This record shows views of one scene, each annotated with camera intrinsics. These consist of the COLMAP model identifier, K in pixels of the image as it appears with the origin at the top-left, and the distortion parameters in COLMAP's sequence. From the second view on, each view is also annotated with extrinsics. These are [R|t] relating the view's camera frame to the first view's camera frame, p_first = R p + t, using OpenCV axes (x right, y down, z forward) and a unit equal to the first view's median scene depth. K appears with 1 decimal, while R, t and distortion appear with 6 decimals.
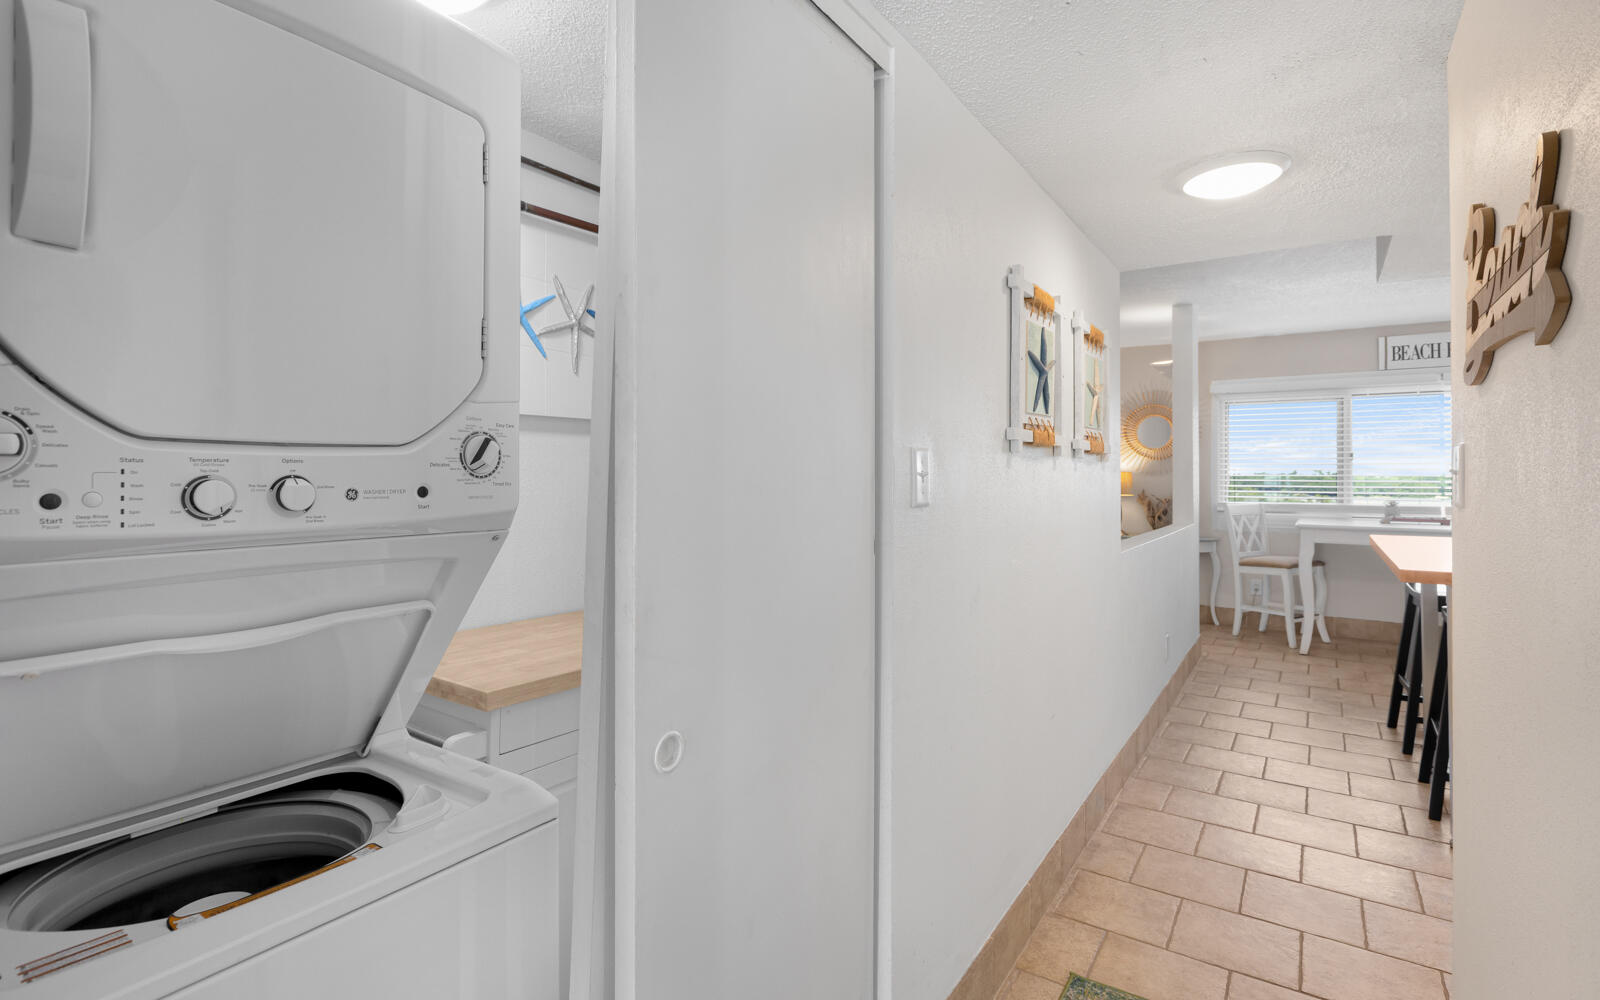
lens RADIAL K [[760.0, 0, 795.9], [0, 760.0, 464.3], [0, 0, 1]] dist [0.001803, -0.000007]
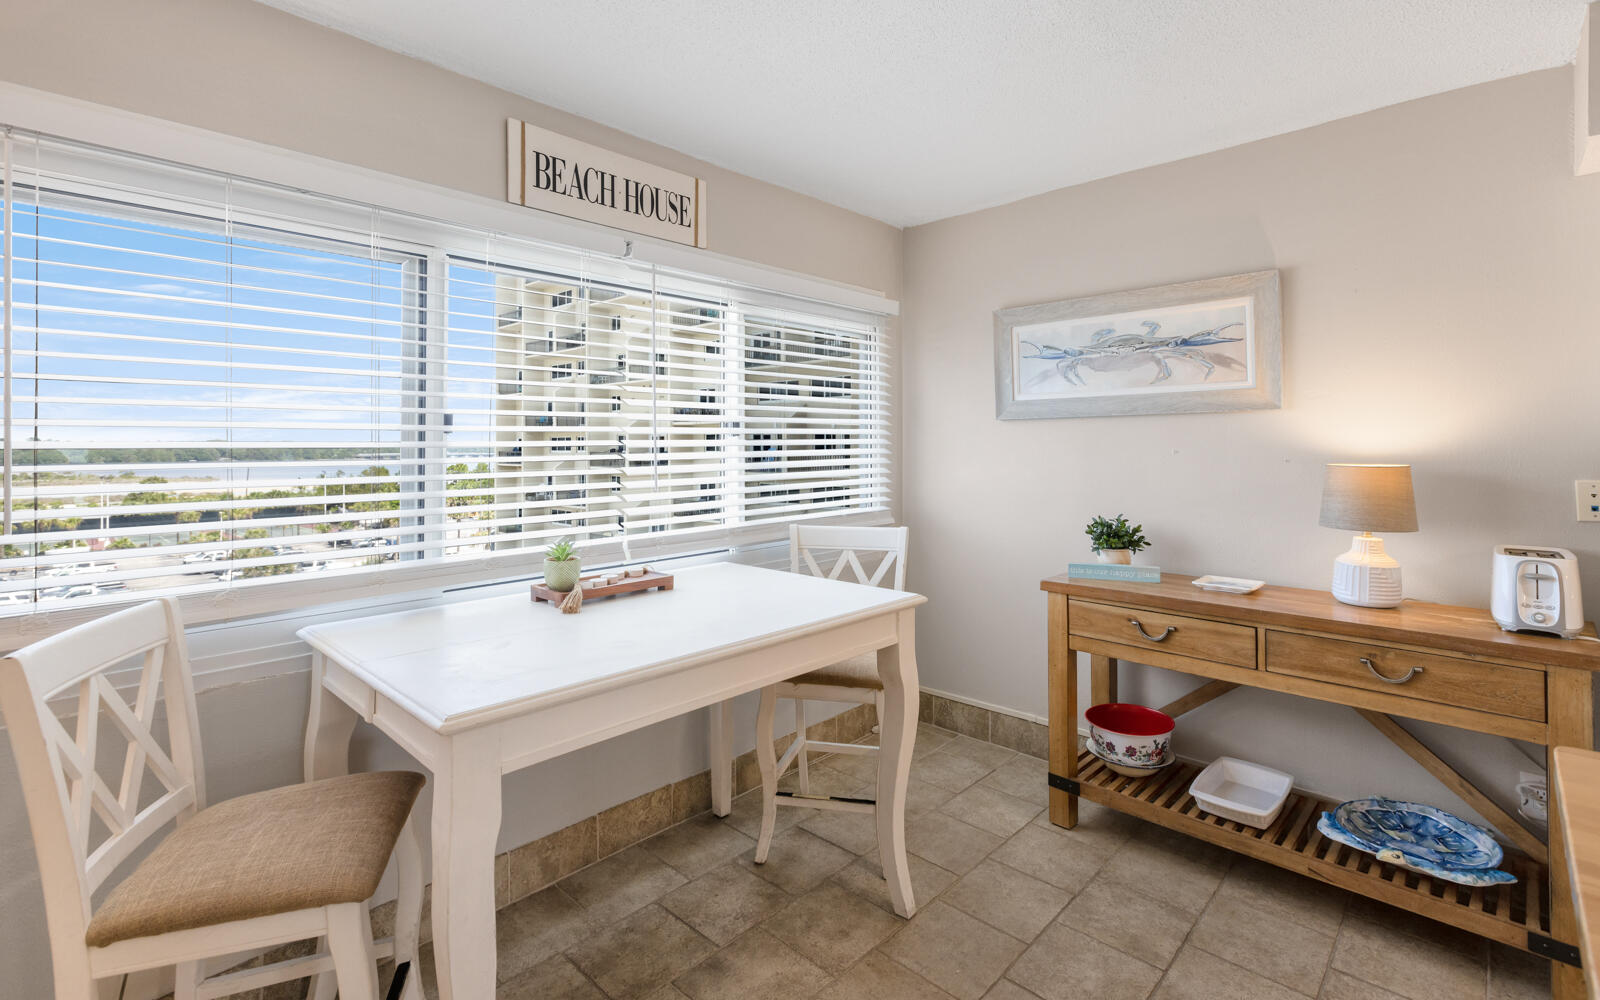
lens RADIAL K [[733.3, 0, 807.2], [0, 733.3, 432.5], [0, 0, 1]] dist [0.000960, -0.000164]
pose [[0.157144, 0.015859, 0.987448, 0.432399], [0.000771, 0.999869, -0.016181, -0.000359], [-0.987575, 0.003304, 0.157111, 0.807611]]
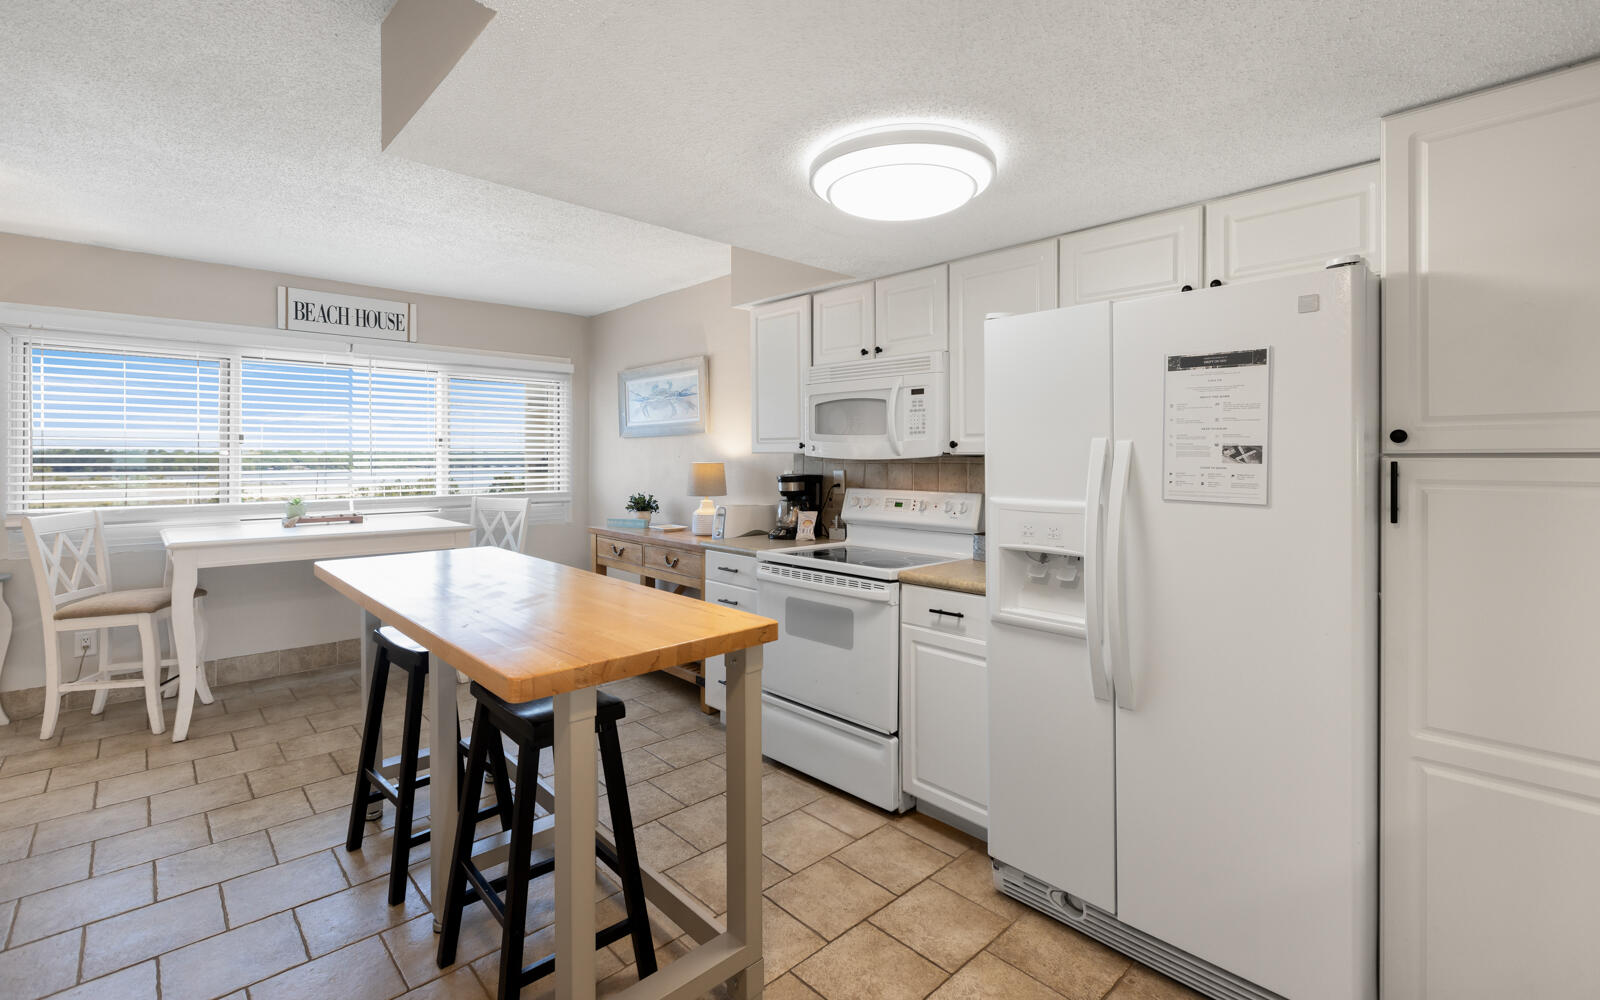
lens RADIAL K [[698.1, 0, 798.1], [0, 698.1, 459.7], [0, 0, 1]] dist [0.000253, -0.006076]
pose [[0.210243, -0.000387, 0.977649, 0.188159], [-0.004492, 0.999989, 0.001362, 0.006721], [-0.977639, -0.004678, 0.210239, 0.339594]]
